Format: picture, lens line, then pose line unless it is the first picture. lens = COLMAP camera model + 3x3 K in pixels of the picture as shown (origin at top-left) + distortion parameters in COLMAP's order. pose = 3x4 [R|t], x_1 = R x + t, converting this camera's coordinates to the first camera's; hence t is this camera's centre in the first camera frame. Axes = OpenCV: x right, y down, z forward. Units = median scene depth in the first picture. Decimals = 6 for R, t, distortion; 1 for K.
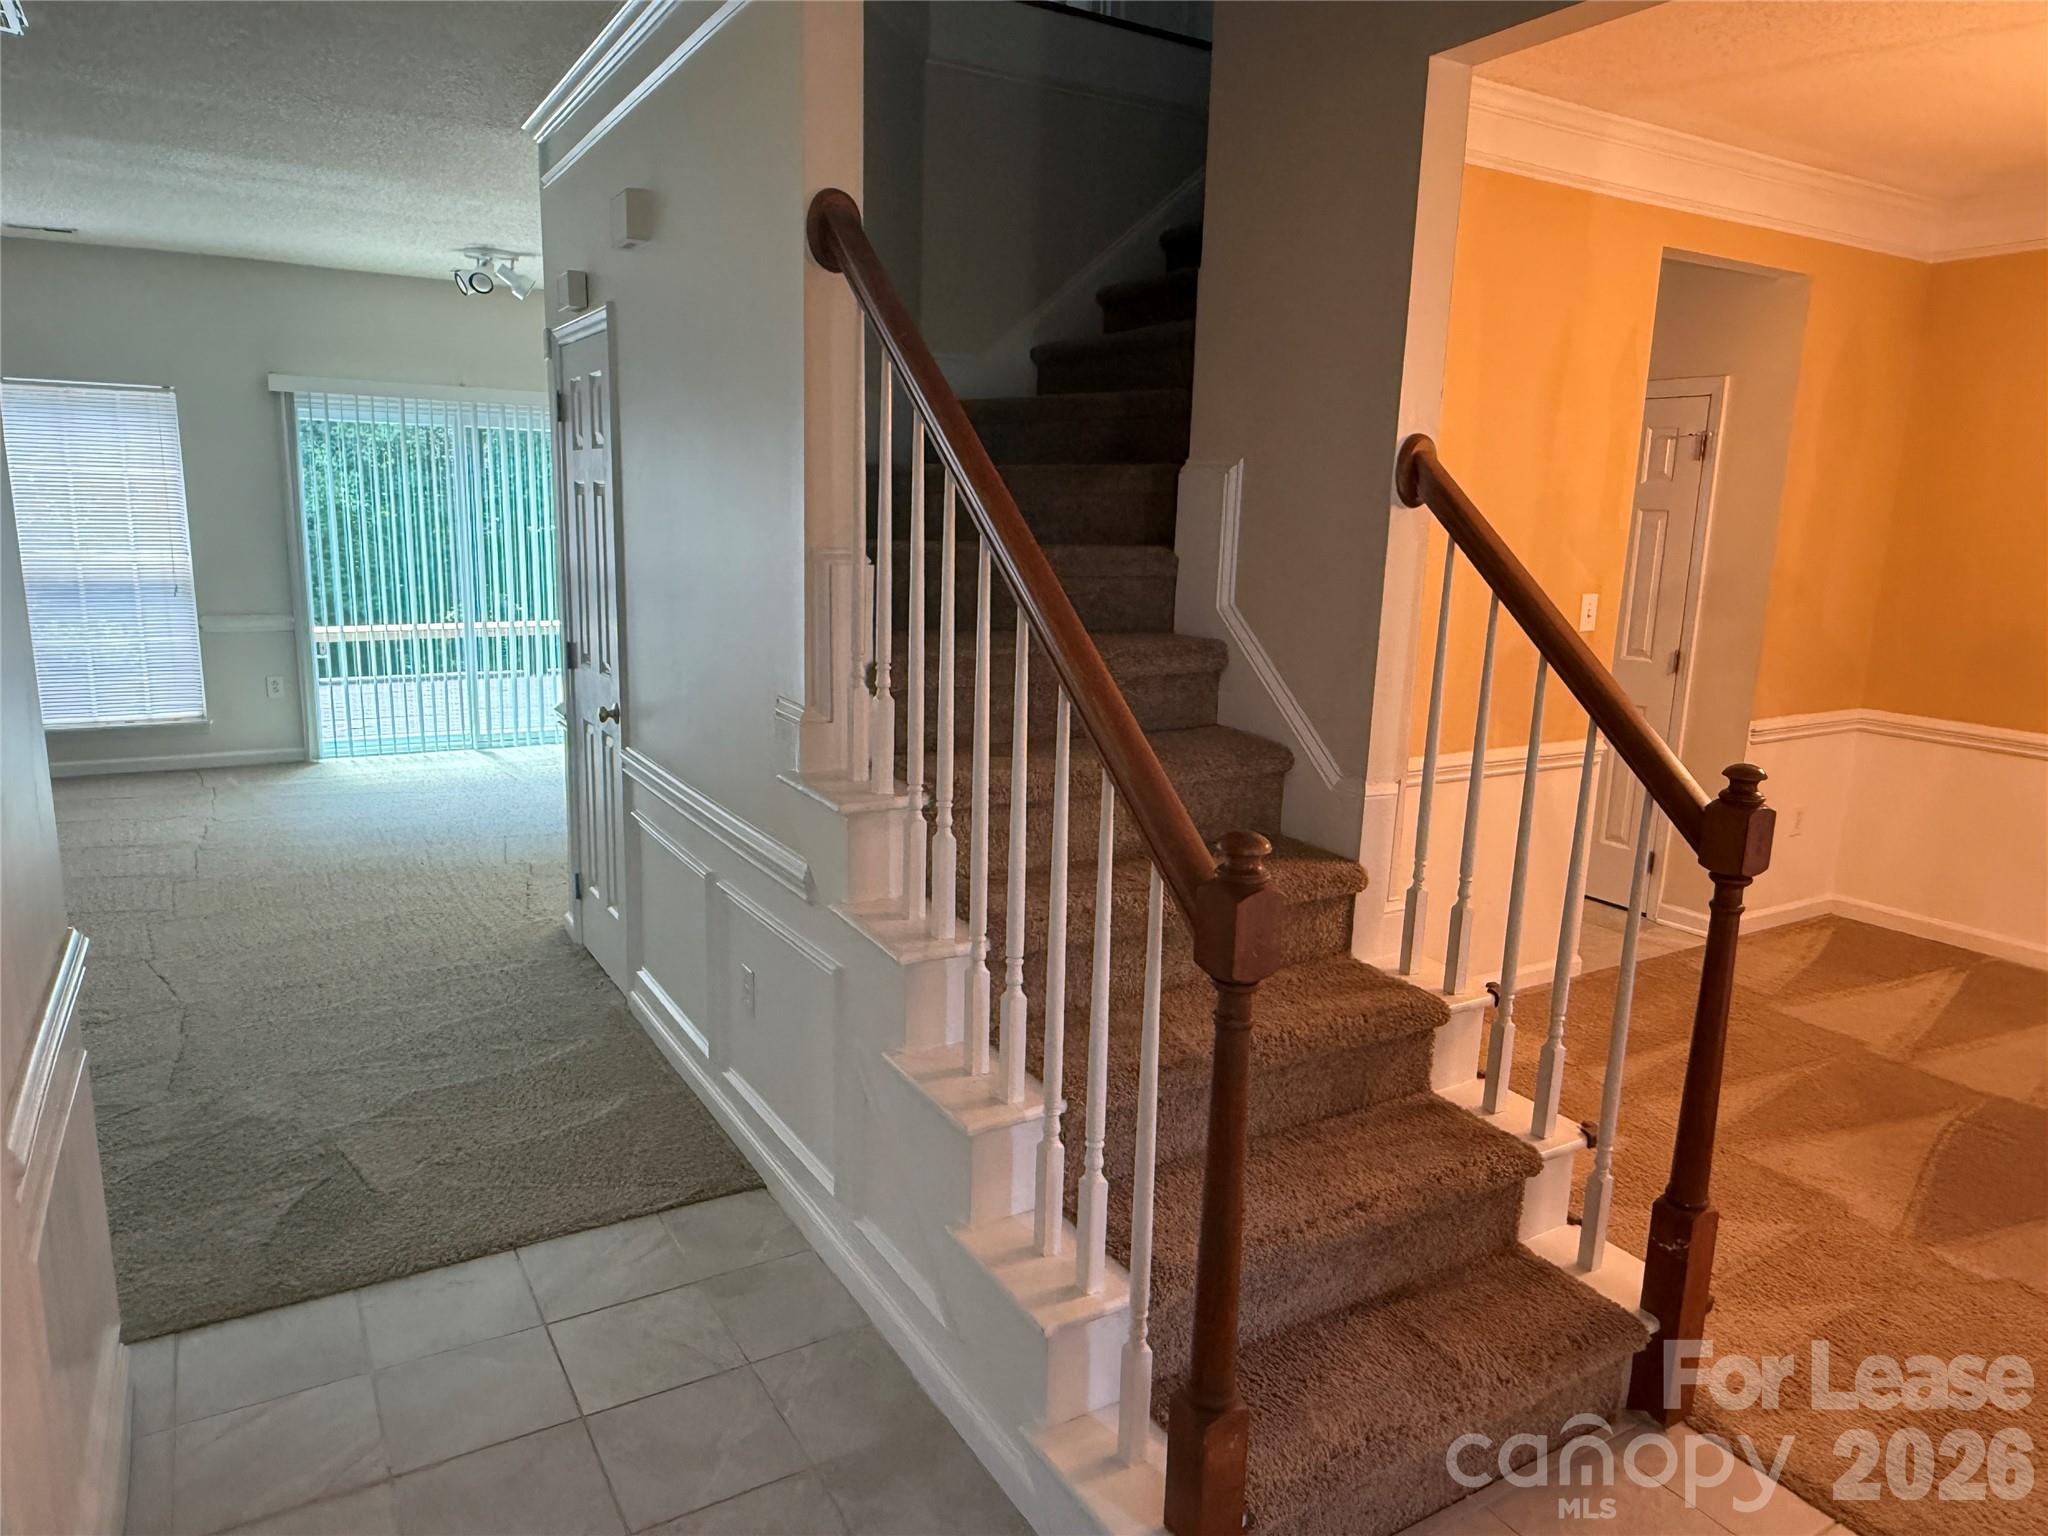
lens RADIAL K [[1314.2, 0, 1021.6], [0, 1314.2, 764.7], [0, 0, 1]] dist [0.006292, -0.002134]
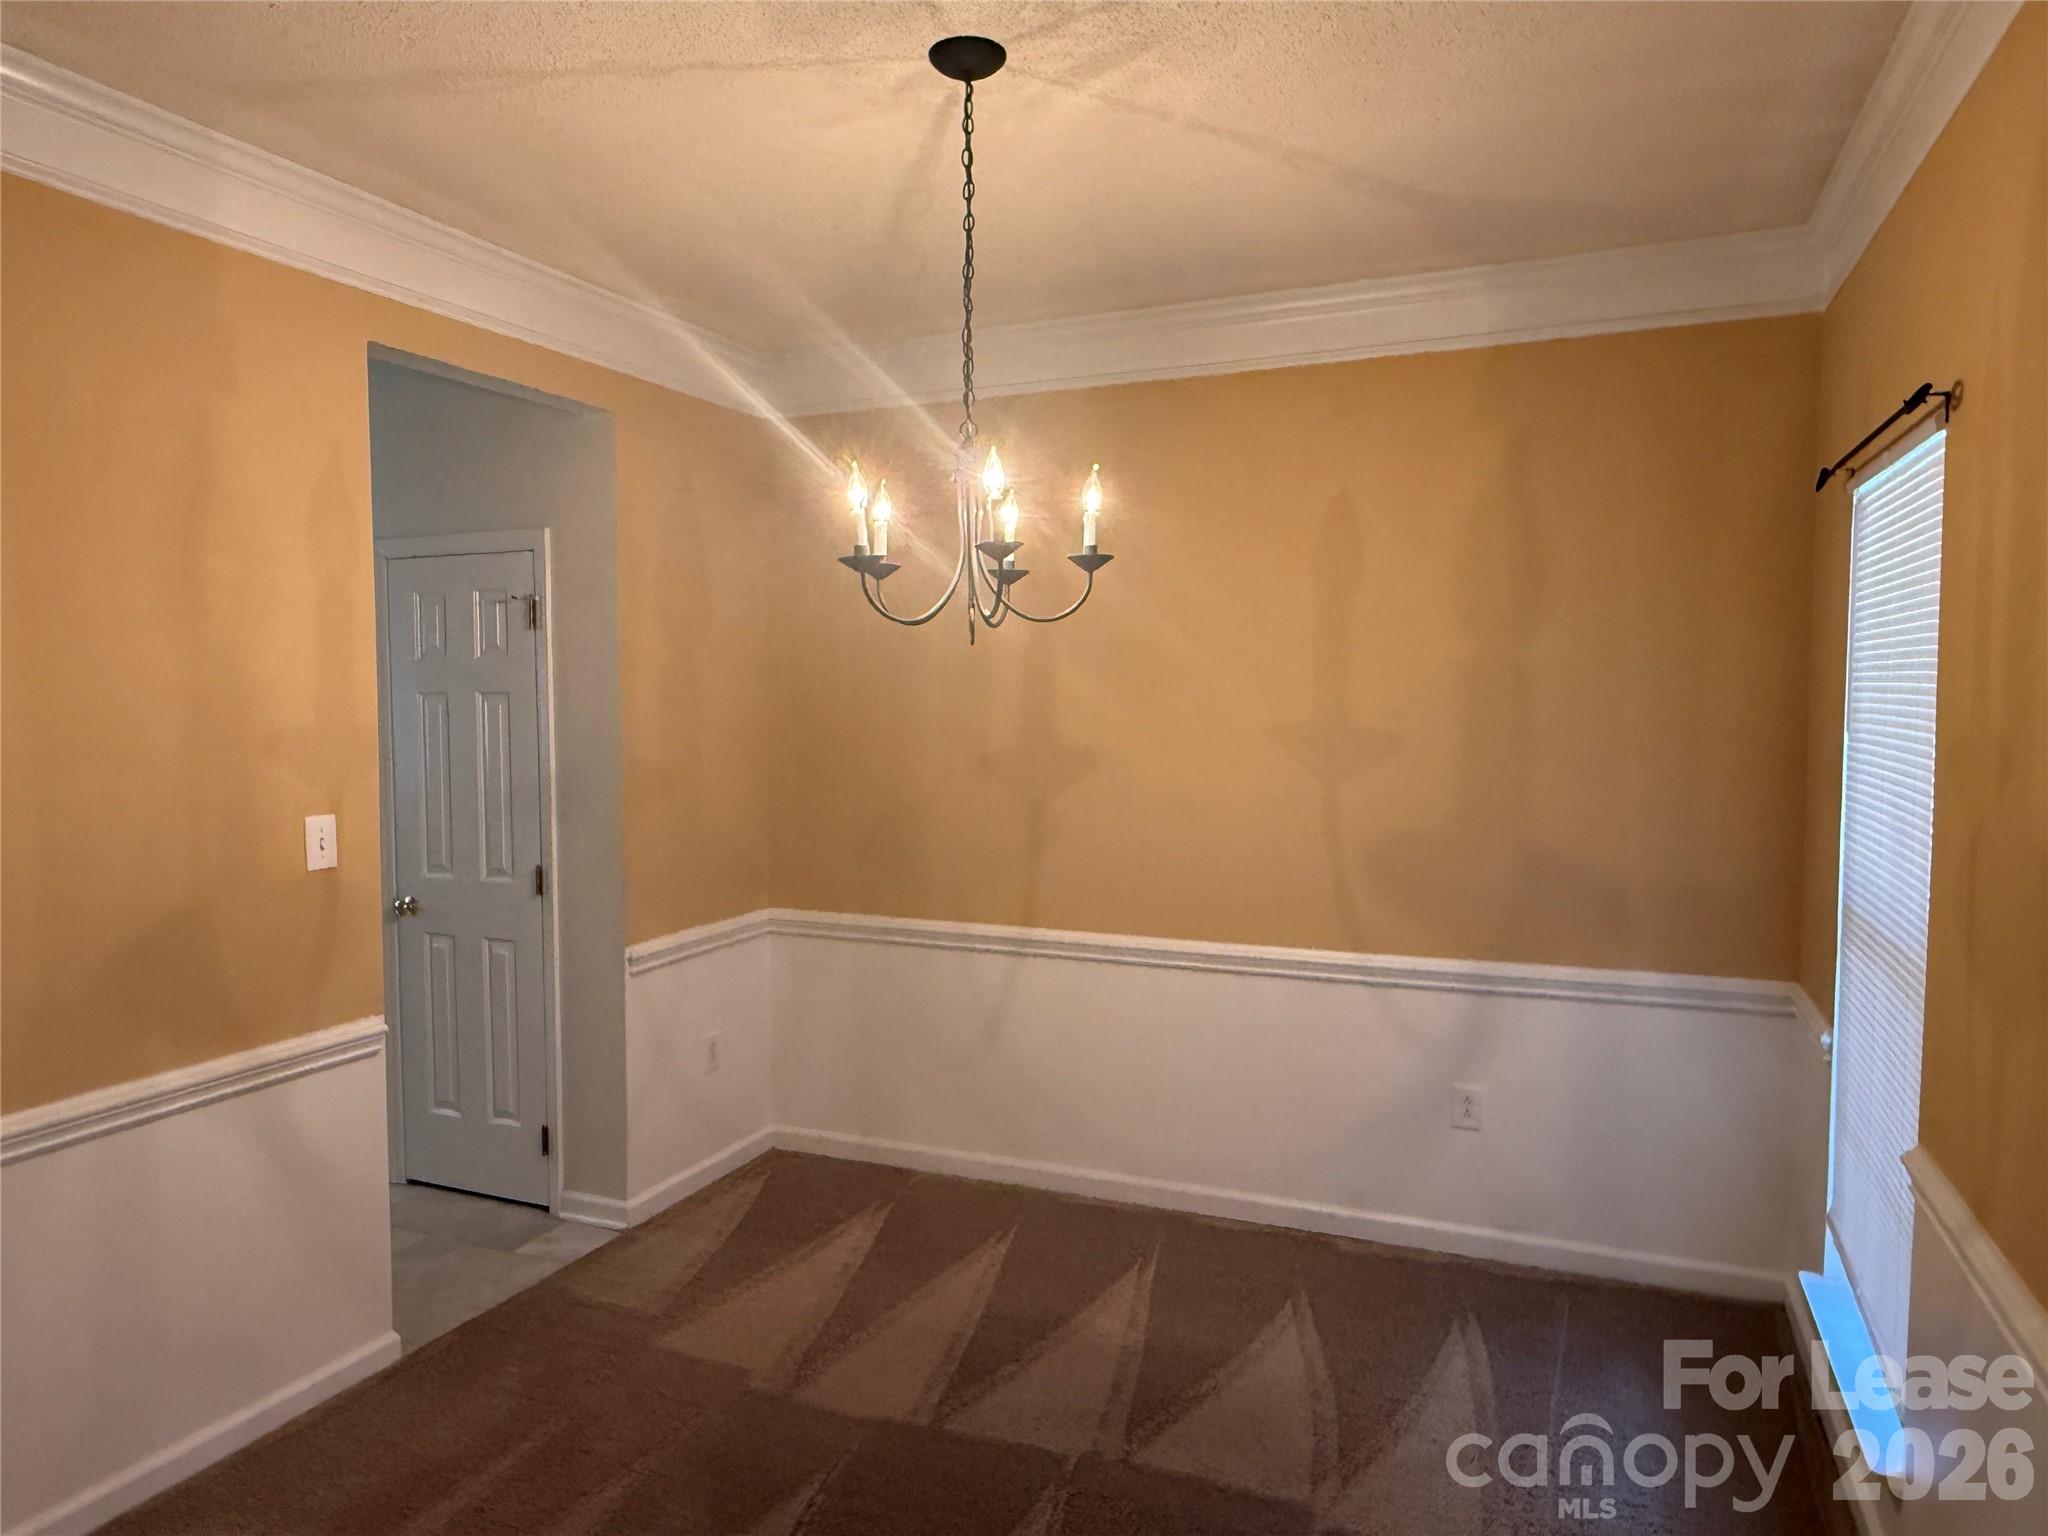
lens RADIAL K [[1314.2, 0, 1024.0], [0, 1314.2, 768.0], [0, 0, 1]] dist [0.006292, -0.002134]
pose [[0.806065, -0.063655, 0.588394, 0.293309], [0.141677, 0.986046, -0.087414, -0.037458], [-0.574619, 0.153823, 0.803835, 0.207160]]
